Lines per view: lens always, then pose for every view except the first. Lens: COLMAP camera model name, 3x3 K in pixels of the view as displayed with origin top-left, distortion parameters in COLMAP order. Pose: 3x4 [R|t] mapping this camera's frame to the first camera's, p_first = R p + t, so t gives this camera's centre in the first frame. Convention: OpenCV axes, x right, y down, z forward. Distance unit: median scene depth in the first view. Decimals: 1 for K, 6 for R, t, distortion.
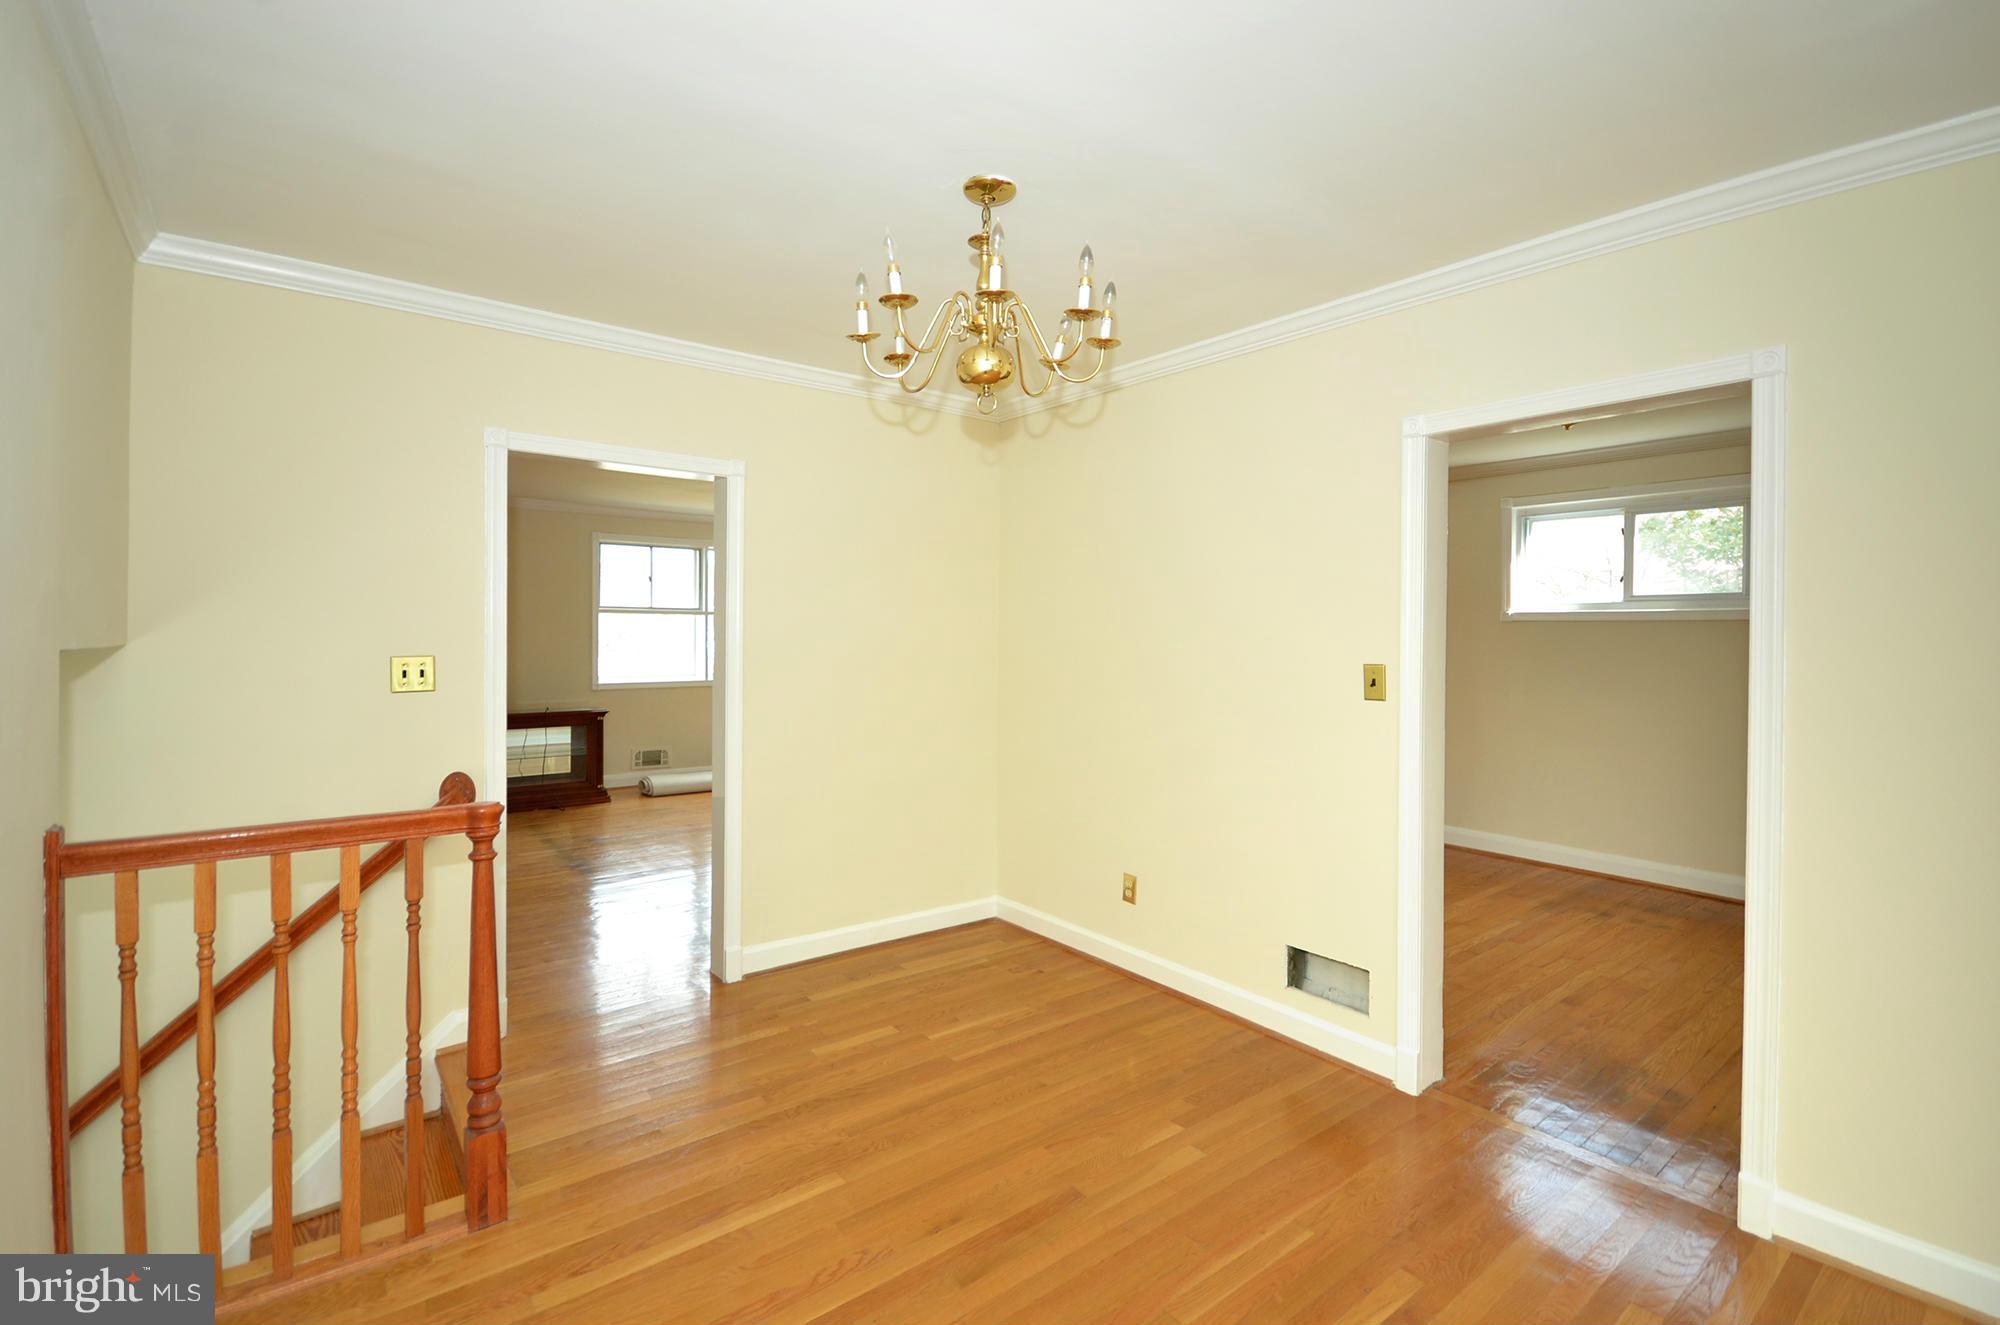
lens RADIAL K [[880.8, 0, 1050.7], [0, 880.8, 642.0], [0, 0, 1]] dist [-0.000216, -0.000278]
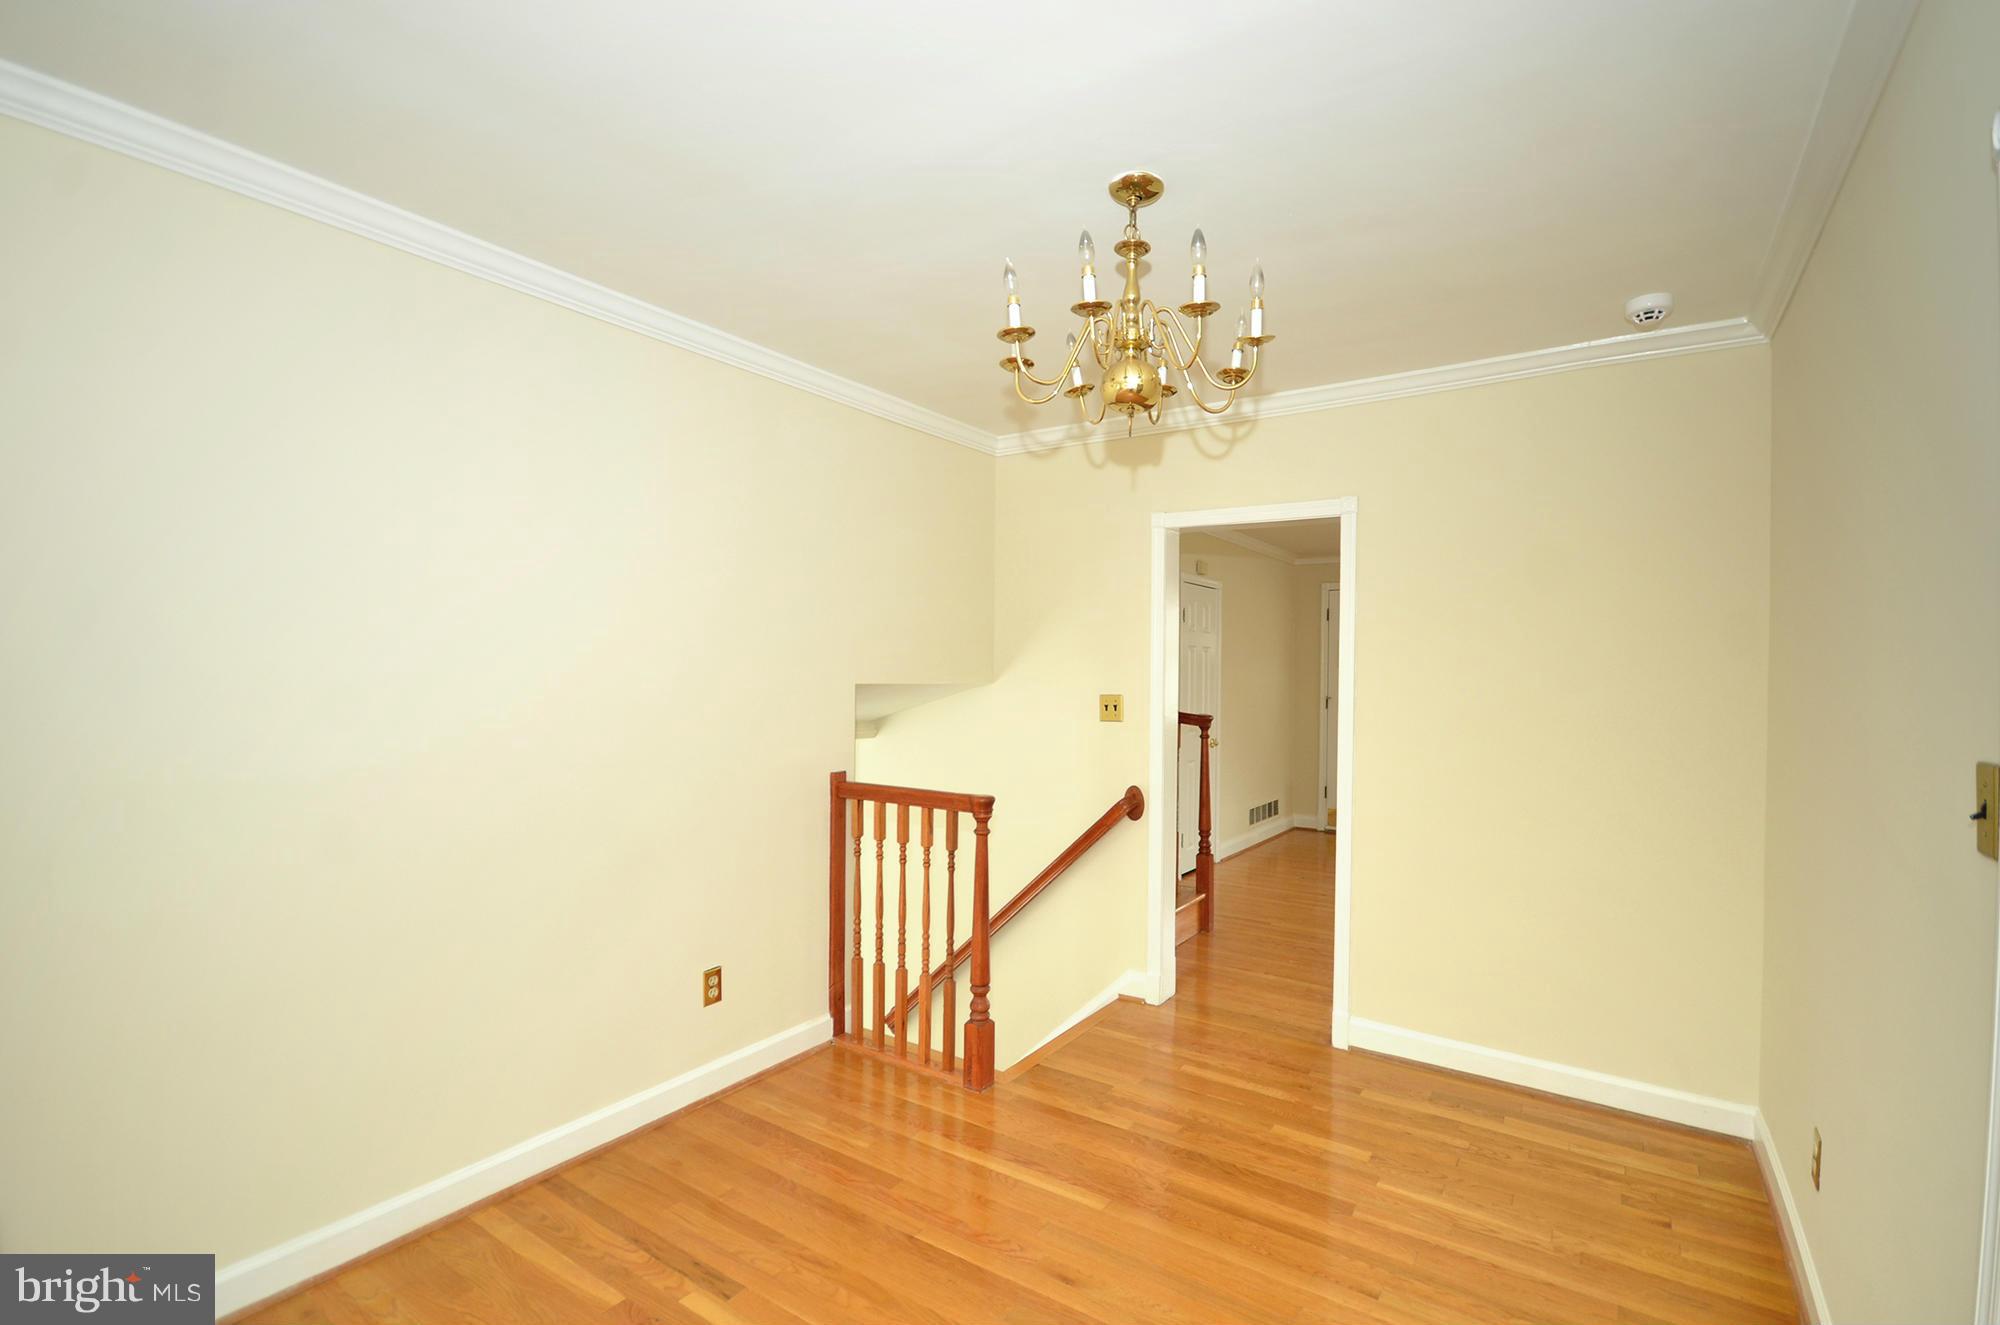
lens RADIAL K [[931.9, 0, 996.8], [0, 931.9, 684.2], [0, 0, 1]] dist [-0.000461, -0.000230]
pose [[0.271575, 0.006975, -0.962392, 0.593854], [-0.014786, 0.999886, 0.003075, -0.001860], [0.962304, 0.013395, 0.271647, 0.441499]]
